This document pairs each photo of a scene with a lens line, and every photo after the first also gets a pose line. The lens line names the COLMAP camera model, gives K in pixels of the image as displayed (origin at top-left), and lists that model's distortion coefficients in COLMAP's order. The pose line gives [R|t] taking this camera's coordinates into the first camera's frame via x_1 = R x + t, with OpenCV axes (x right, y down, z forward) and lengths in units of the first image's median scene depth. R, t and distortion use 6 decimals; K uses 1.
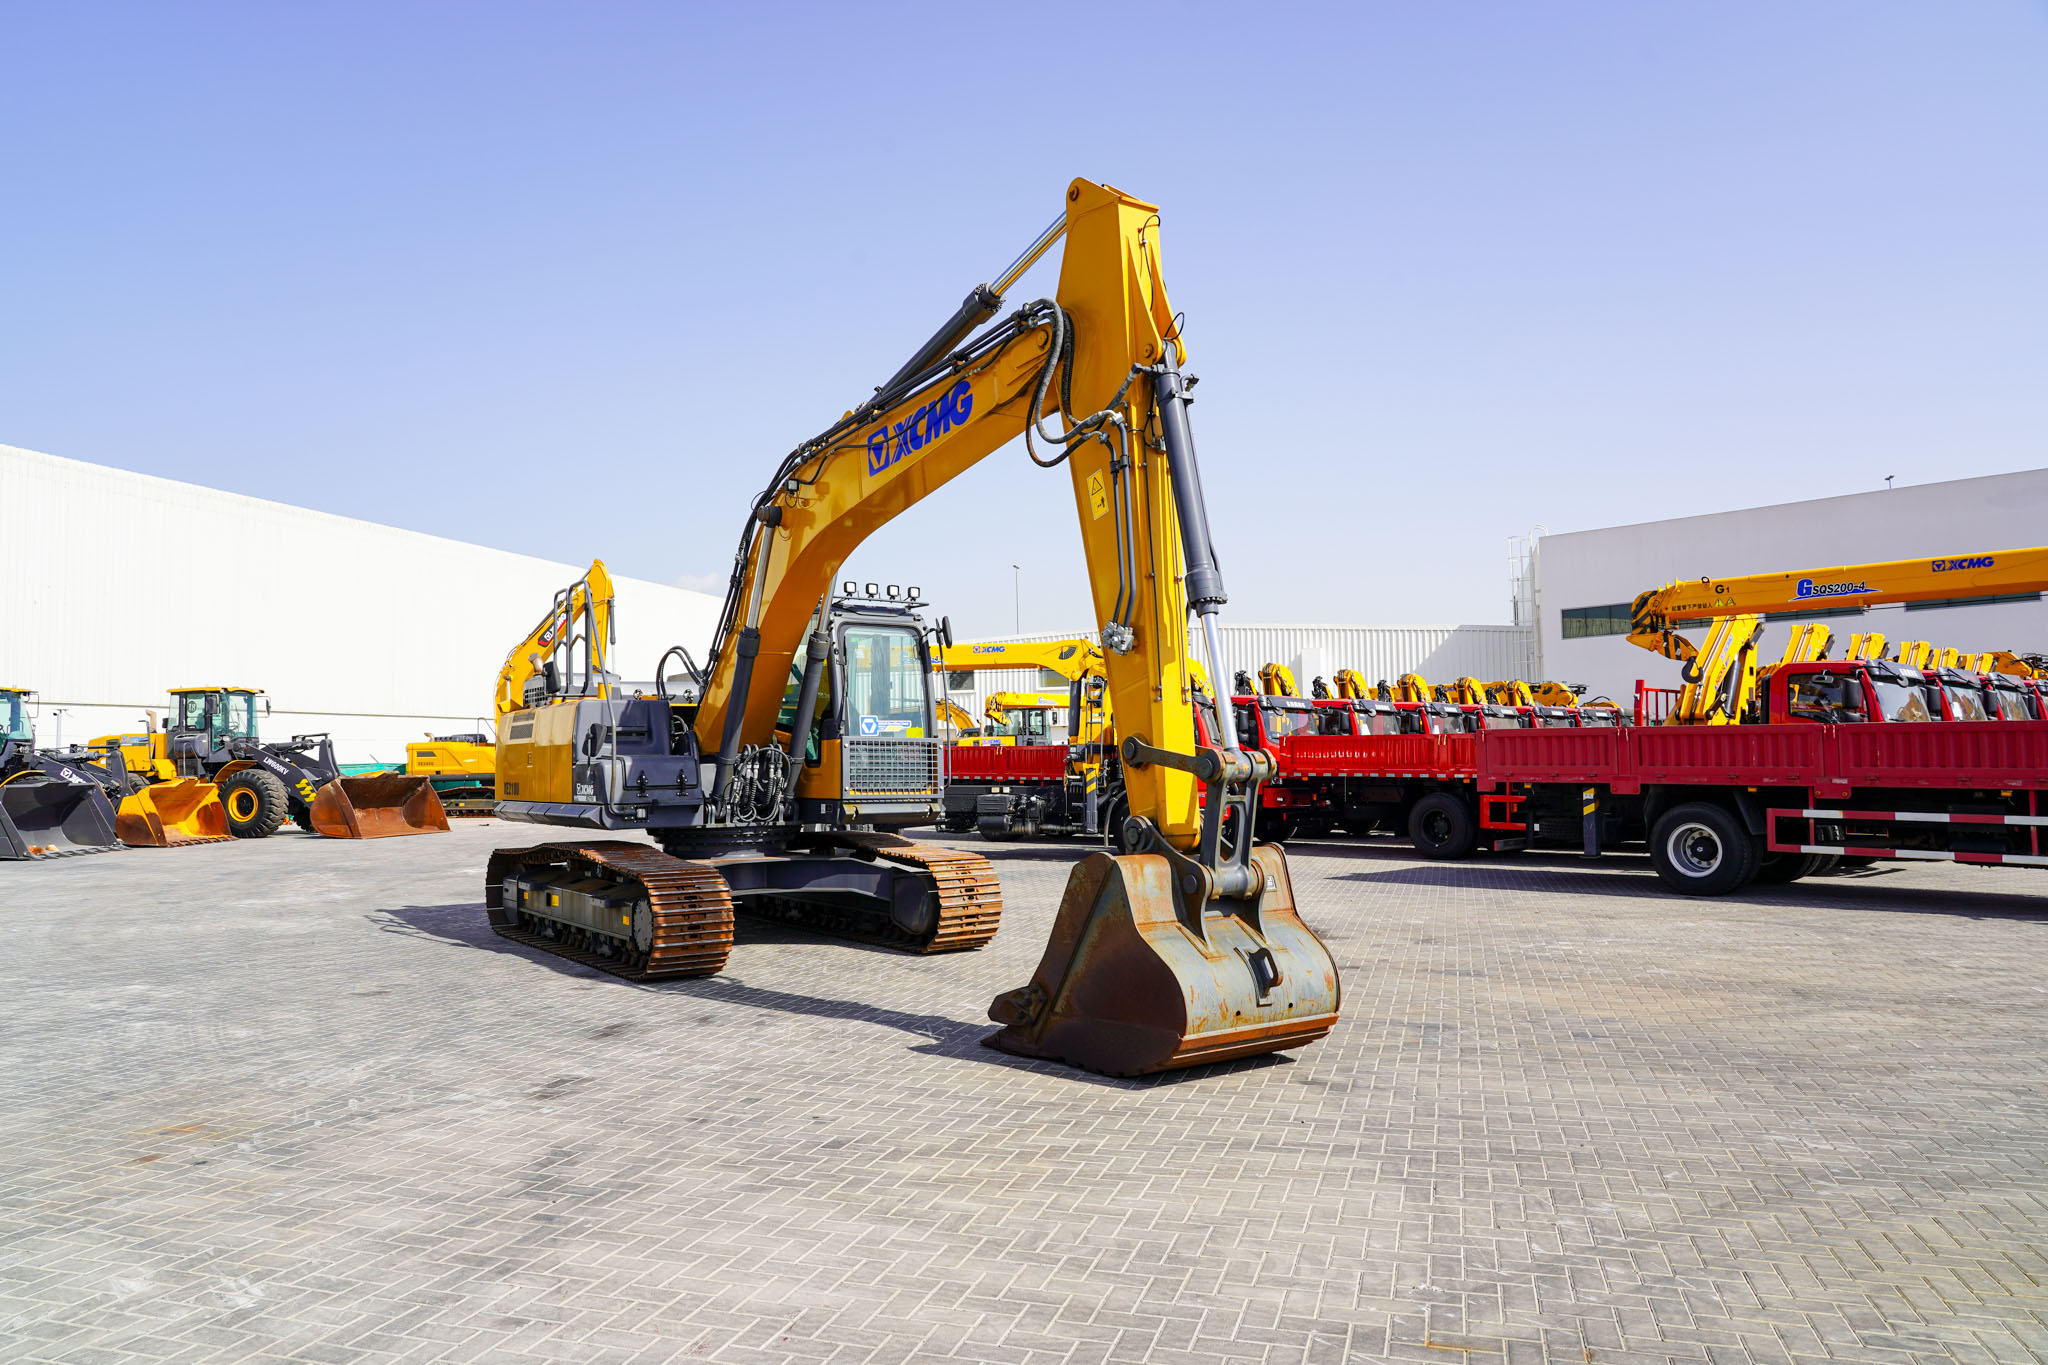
lens RADIAL K [[1379.5, 0, 1021.3], [0, 1379.5, 672.9], [0, 0, 1]] dist [-0.033640, 0.023398]
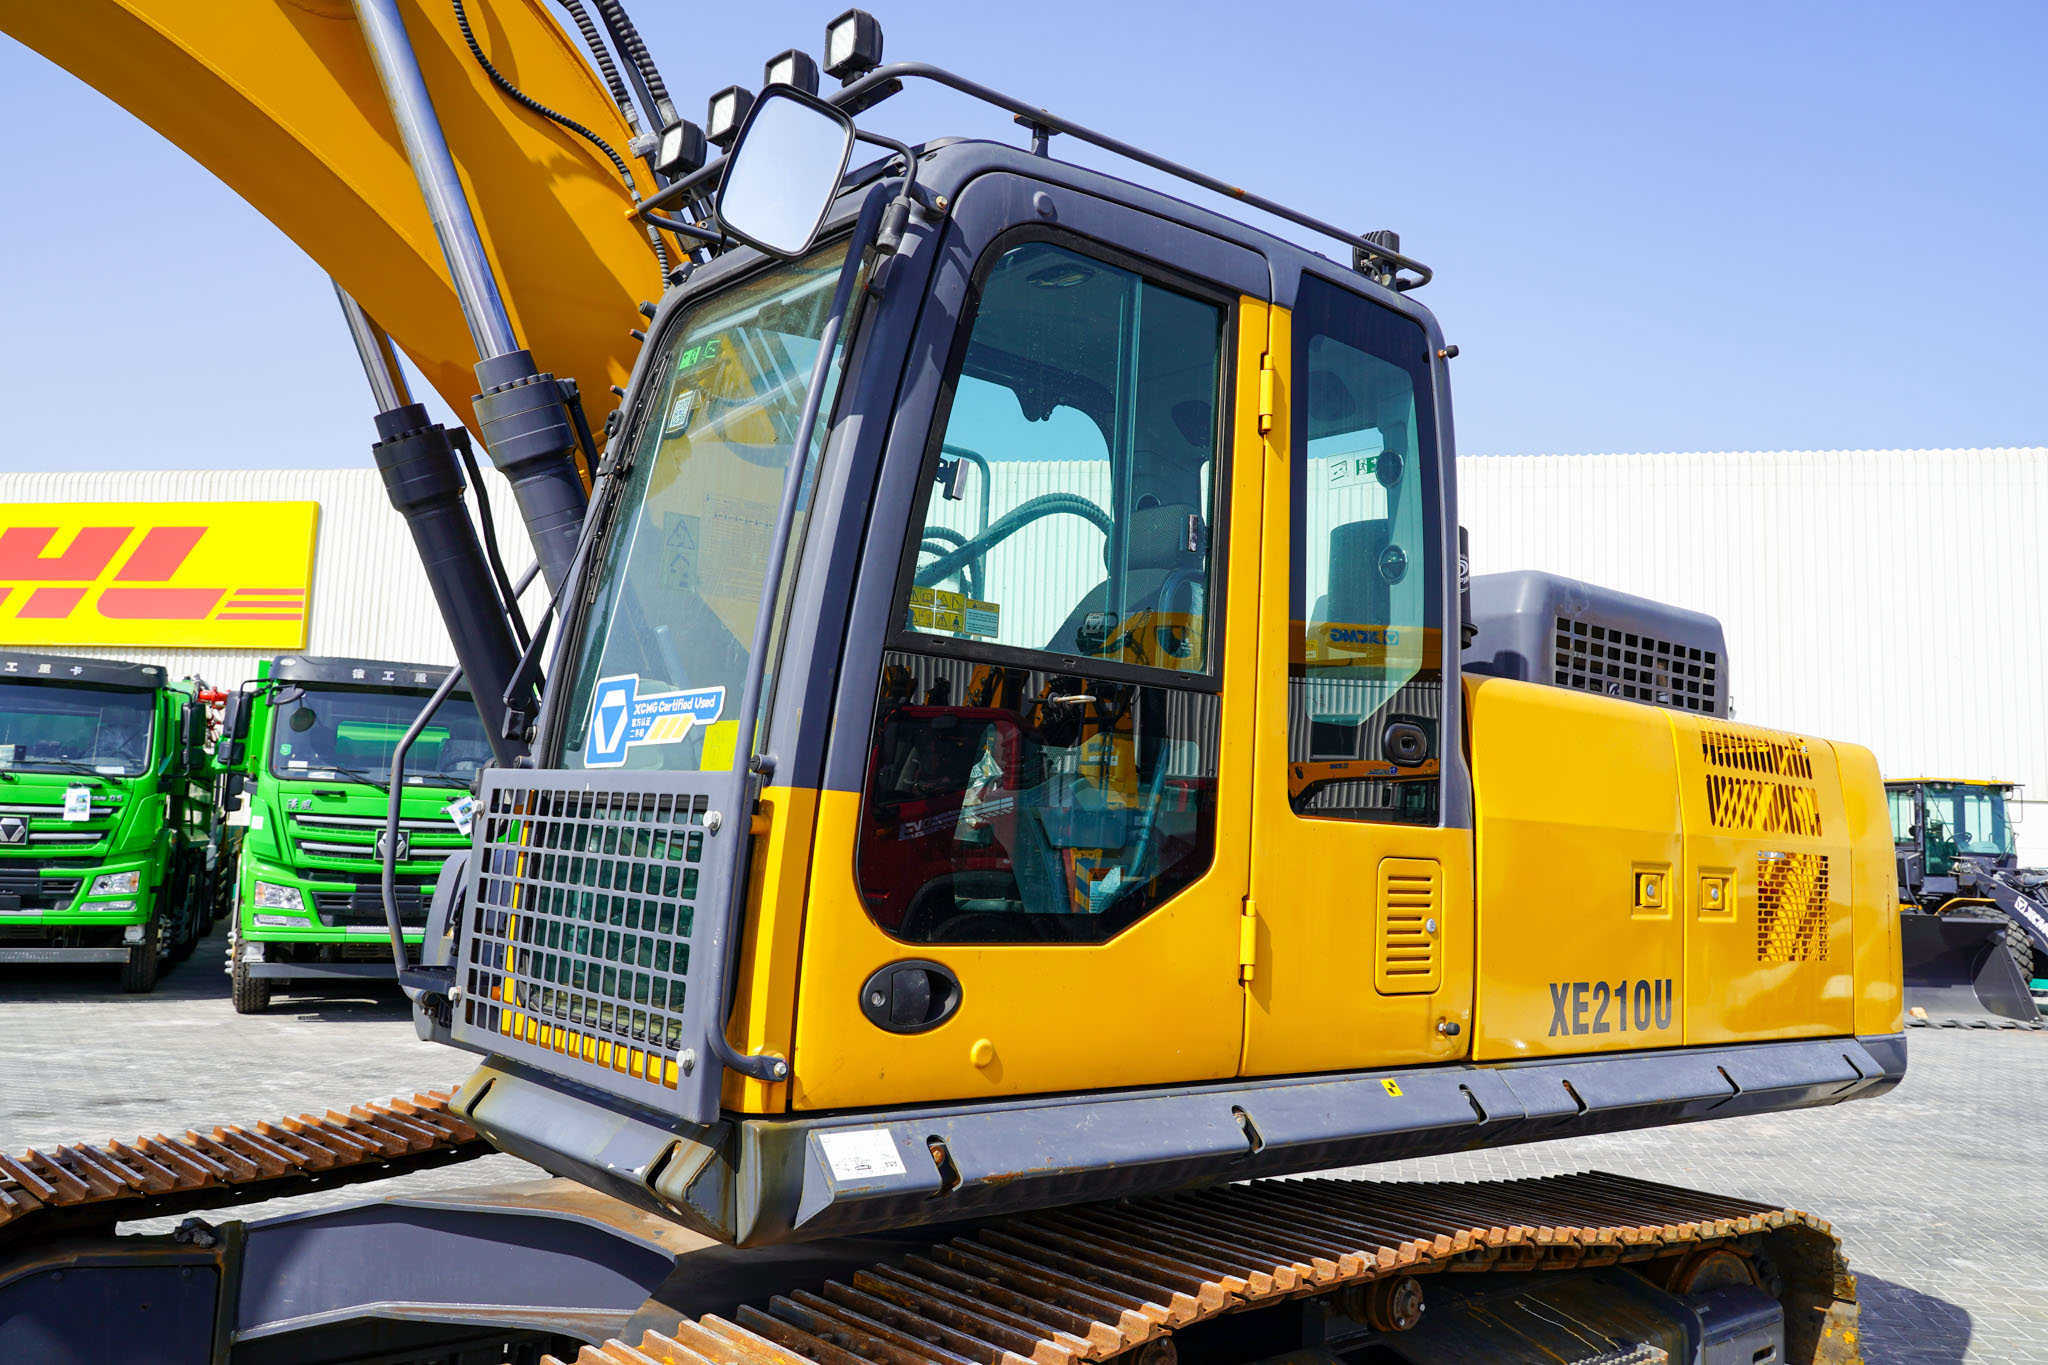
lens RADIAL K [[1646.6, 0, 1022.7], [0, 1646.6, 674.4], [0, 0, 1]] dist [0.009027, 0.006276]
pose [[0.098944, -0.093160, -0.990723, 0.150131], [0.024073, 0.995541, -0.091208, 0.053809], [0.994802, -0.014825, 0.100745, 0.992655]]
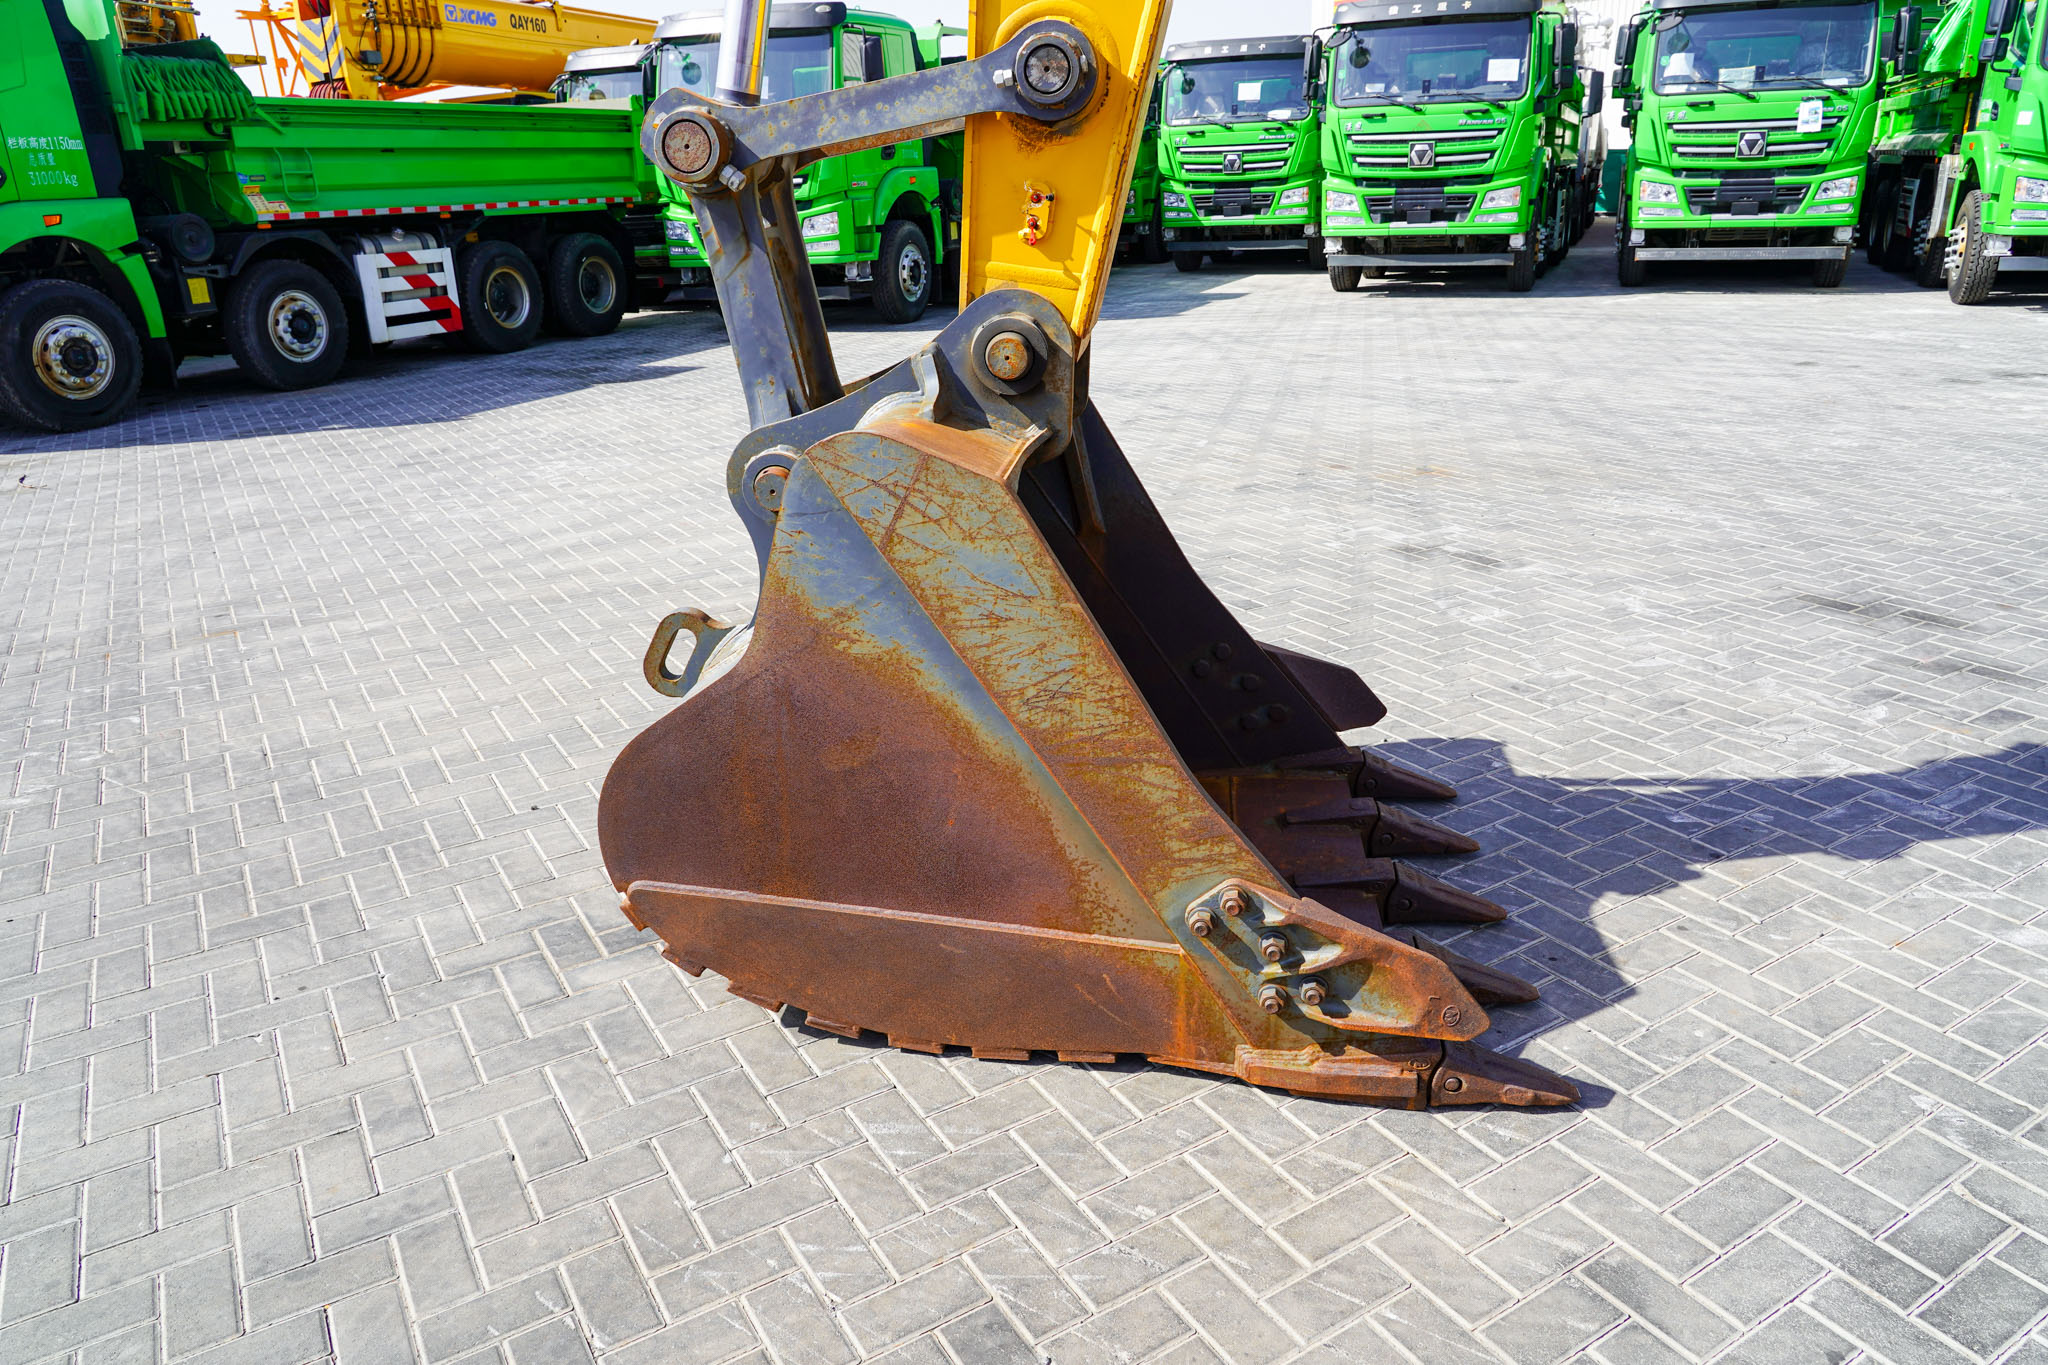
lens RADIAL K [[1377.1, 0, 1026.4], [0, 1377.1, 680.4], [0, 0, 1]] dist [-0.036489, 0.016889]
pose [[-0.654001, 0.292663, -0.697589, 0.221450], [0.087620, 0.945234, 0.314414, 0.052574], [0.751402, 0.144504, -0.643827, 0.729634]]
